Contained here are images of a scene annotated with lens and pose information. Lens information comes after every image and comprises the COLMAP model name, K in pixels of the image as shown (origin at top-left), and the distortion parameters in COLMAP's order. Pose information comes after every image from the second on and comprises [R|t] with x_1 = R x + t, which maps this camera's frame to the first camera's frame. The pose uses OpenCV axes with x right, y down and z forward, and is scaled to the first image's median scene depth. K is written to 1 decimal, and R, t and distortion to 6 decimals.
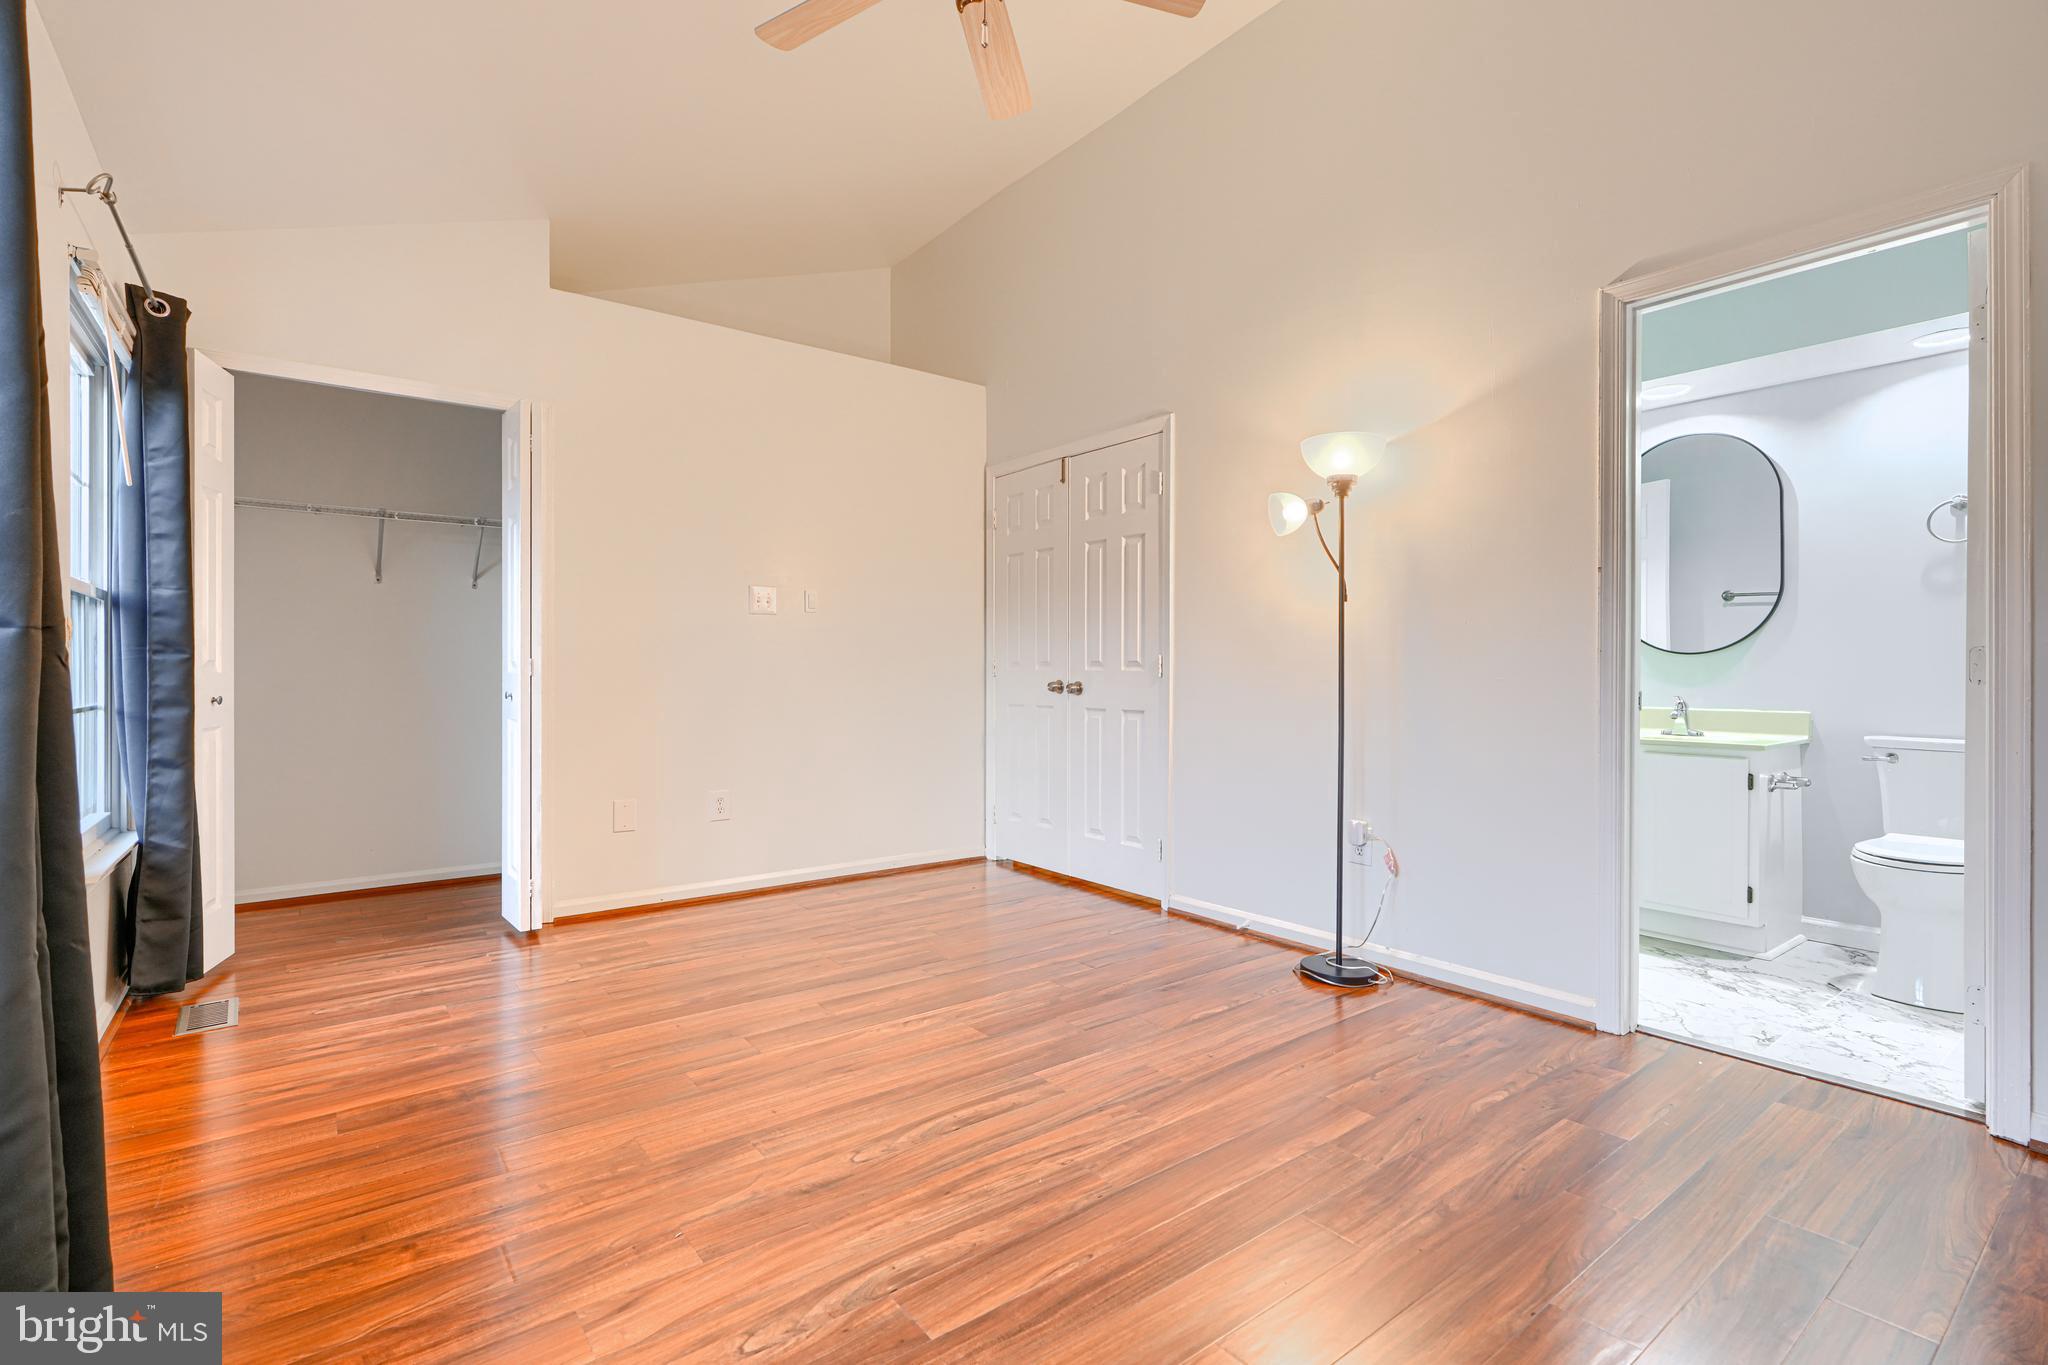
lens RADIAL K [[925.1, 0, 1014.9], [0, 925.1, 674.9], [0, 0, 1]] dist [-0.003036, 0.001069]
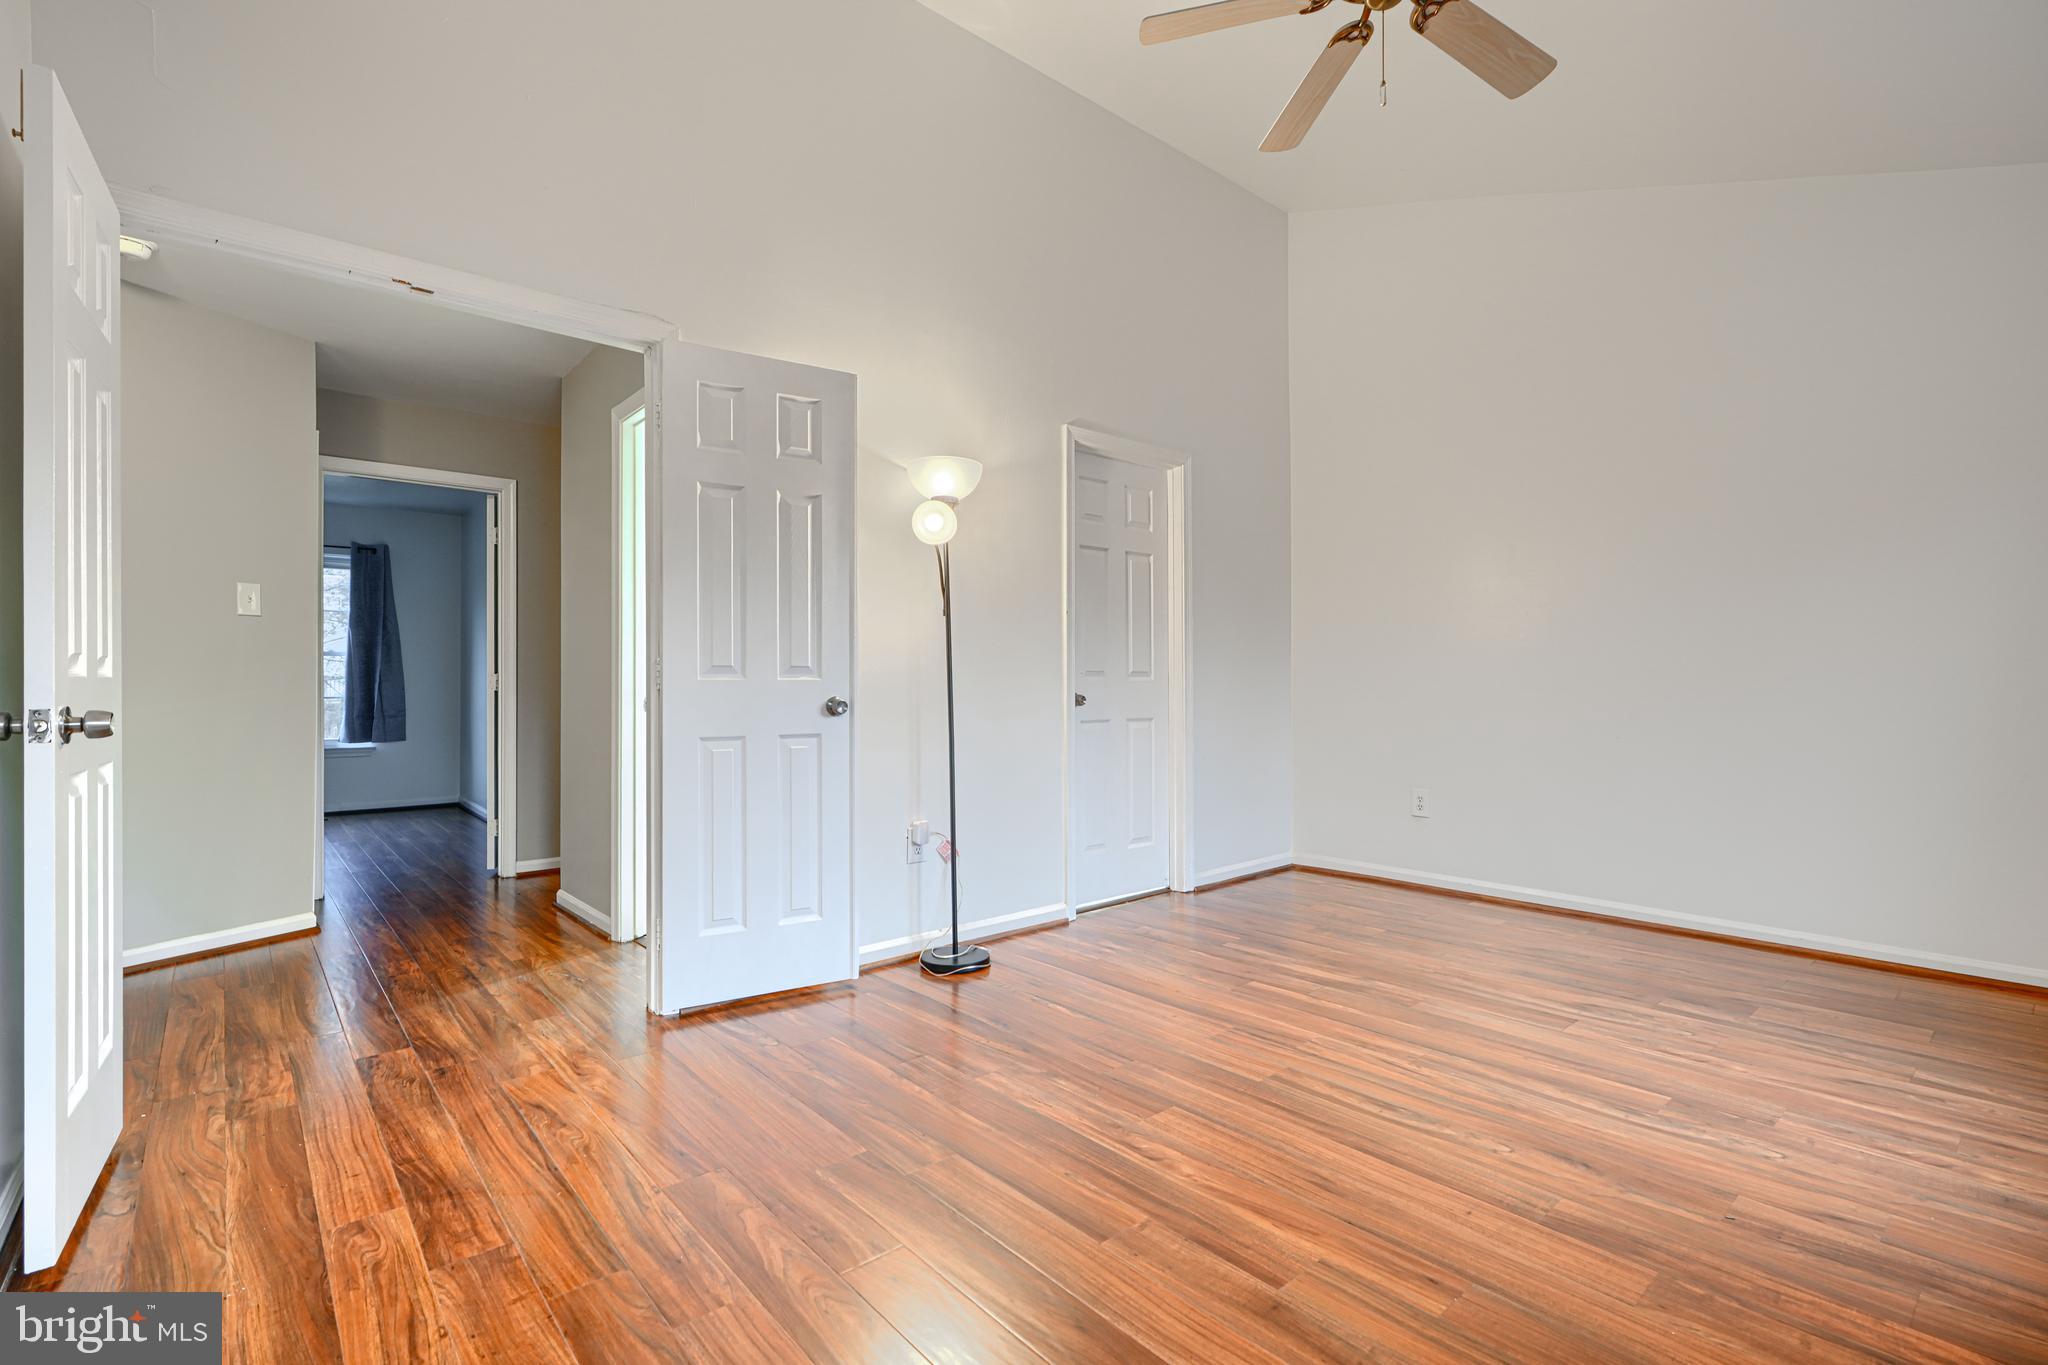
lens RADIAL K [[925.1, 0, 1023.1], [0, 925.1, 698.1], [0, 0, 1]] dist [-0.003036, 0.001069]
pose [[-0.050573, -0.017164, 0.998573, -1.143247], [0.006312, 0.999827, 0.017506, 0.000398], [-0.998700, 0.007188, -0.050456, 1.560215]]
